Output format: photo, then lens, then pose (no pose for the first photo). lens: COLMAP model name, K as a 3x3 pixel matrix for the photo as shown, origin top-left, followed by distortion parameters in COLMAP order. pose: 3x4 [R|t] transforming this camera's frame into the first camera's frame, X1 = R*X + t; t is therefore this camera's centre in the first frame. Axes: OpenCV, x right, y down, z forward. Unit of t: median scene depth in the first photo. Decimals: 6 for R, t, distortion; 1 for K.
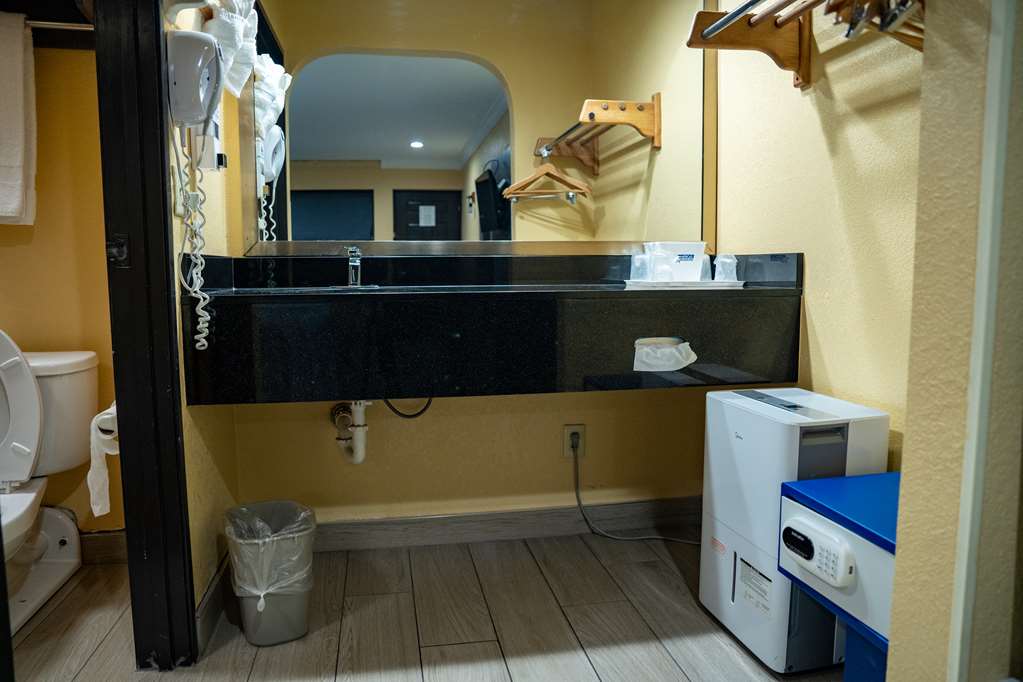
lens RADIAL K [[700.5, 0, 511.5], [0, 700.5, 341.0], [0, 0, 1]] dist [-0.112132, 0.079957]
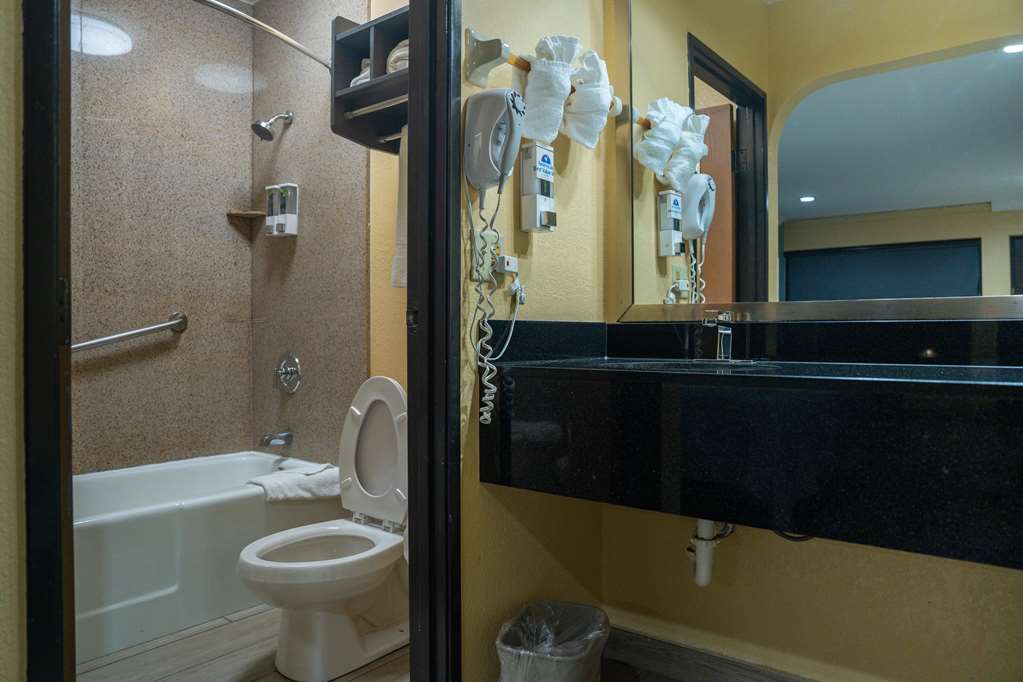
lens RADIAL K [[700.5, 0, 511.5], [0, 700.5, 341.0], [0, 0, 1]] dist [-0.112132, 0.079957]
pose [[0.652622, 0.014740, -0.757540, 0.220665], [-0.082490, 0.995250, -0.051700, -0.040728], [0.753180, 0.096230, 0.650738, 0.313163]]
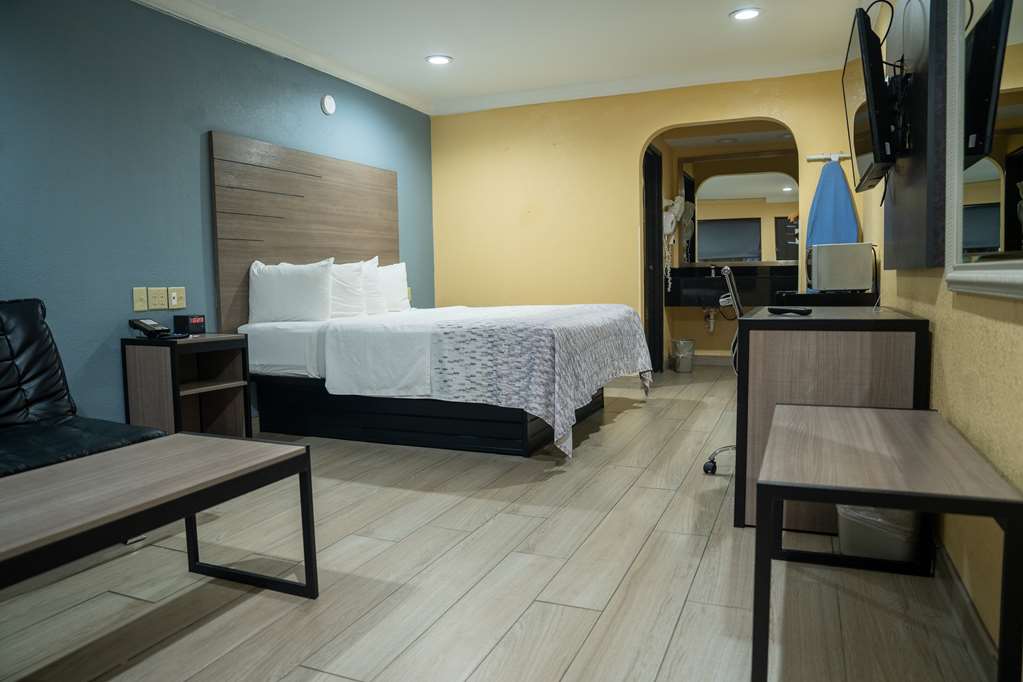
lens RADIAL K [[700.5, 0, 511.5], [0, 700.5, 341.0], [0, 0, 1]] dist [-0.112132, 0.079957]
pose [[0.833954, 0.041032, -0.550306, 0.778510], [-0.045500, 0.998949, 0.005531, 0.242888], [0.549955, 0.020427, 0.834944, -2.185545]]
